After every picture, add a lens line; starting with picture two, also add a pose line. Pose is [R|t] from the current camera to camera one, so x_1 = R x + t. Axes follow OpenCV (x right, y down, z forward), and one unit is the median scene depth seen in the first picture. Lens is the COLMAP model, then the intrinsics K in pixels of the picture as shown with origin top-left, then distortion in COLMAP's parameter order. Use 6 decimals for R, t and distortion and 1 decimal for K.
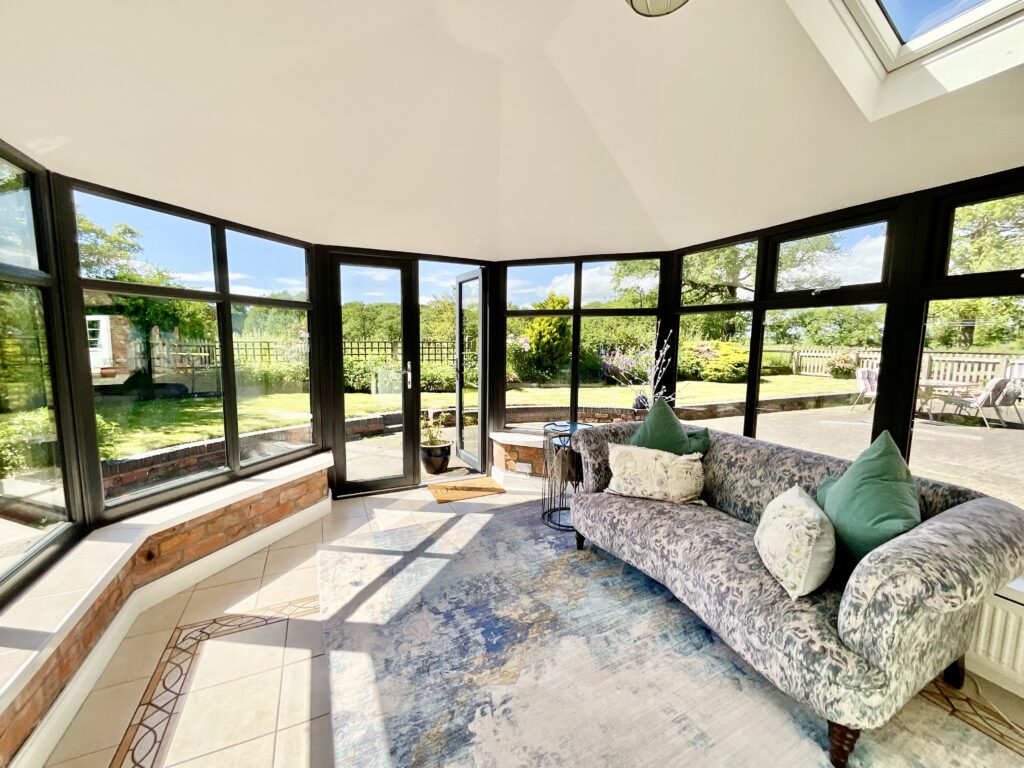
lens RADIAL K [[417.3, 0, 511.9], [0, 417.3, 383.6], [0, 0, 1]] dist [-0.002301, -0.000169]
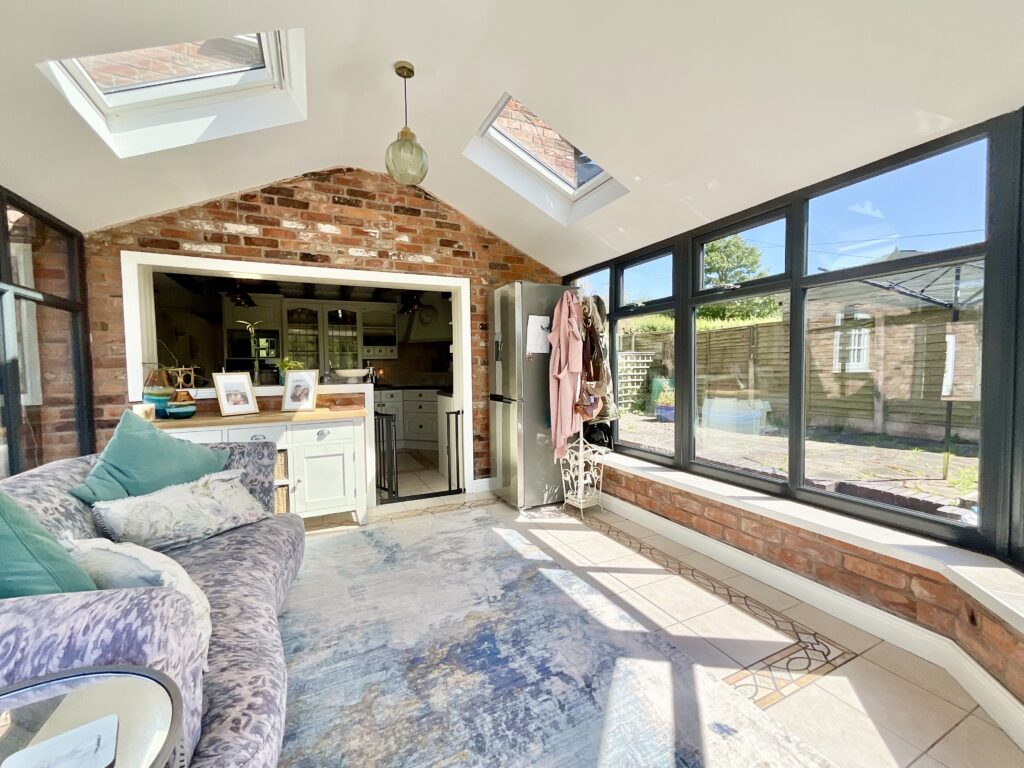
lens RADIAL K [[417.3, 0, 511.1], [0, 417.3, 384.2], [0, 0, 1]] dist [-0.002301, -0.000169]
pose [[-0.999972, 0.001632, -0.007280, -0.087373], [0.000496, 0.988166, 0.153390, -0.094817], [0.007444, 0.153382, -0.988139, 1.739351]]
